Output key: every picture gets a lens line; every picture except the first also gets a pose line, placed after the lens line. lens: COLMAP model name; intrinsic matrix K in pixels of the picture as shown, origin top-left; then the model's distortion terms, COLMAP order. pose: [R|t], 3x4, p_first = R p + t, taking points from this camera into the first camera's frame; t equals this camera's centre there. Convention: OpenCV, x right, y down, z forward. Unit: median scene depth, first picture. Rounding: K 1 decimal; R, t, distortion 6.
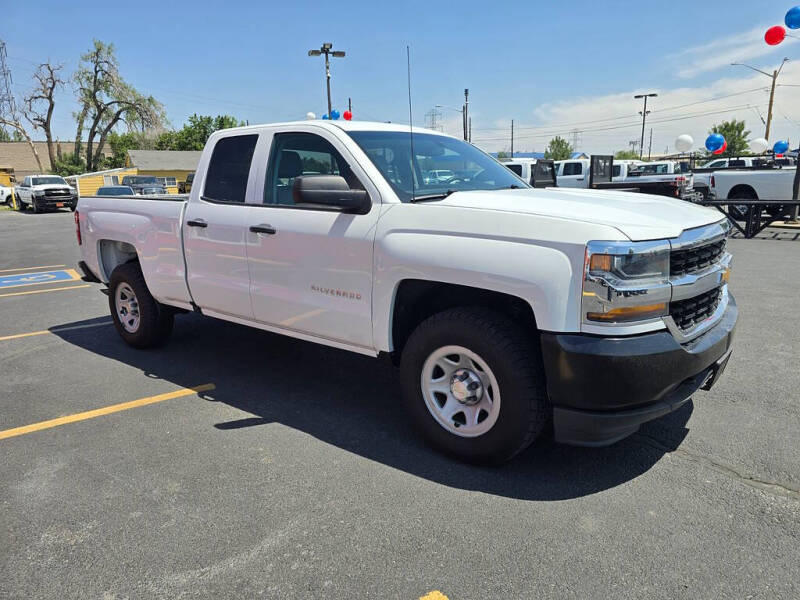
lens RADIAL K [[543.2, 0, 407.6], [0, 543.2, 301.7], [0, 0, 1]] dist [0.052601, -0.045088]
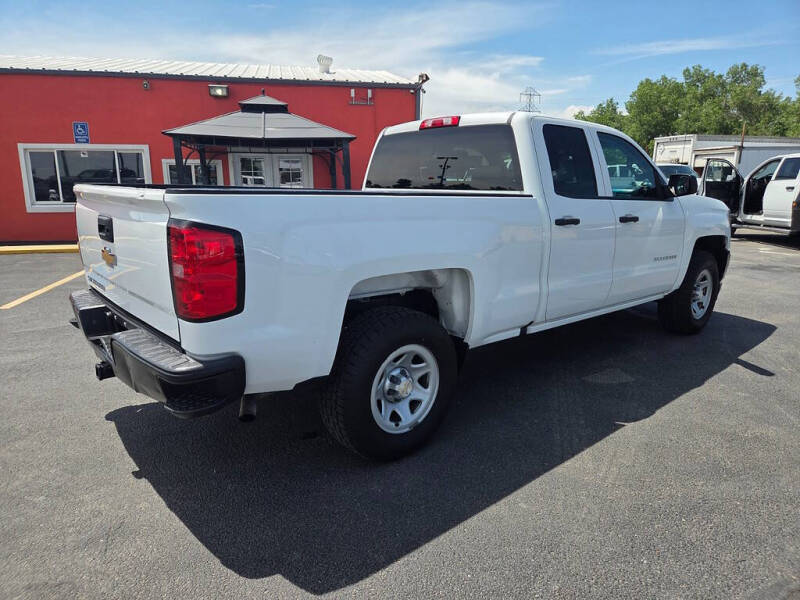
lens RADIAL K [[543.2, 0, 400.8], [0, 543.2, 306.3], [0, 0, 1]] dist [0.052601, -0.045088]
pose [[0.167980, -0.192897, 0.966733, -1.664925], [0.194319, 0.967906, 0.159366, -0.258929], [-0.966449, 0.161084, 0.200073, 1.417891]]
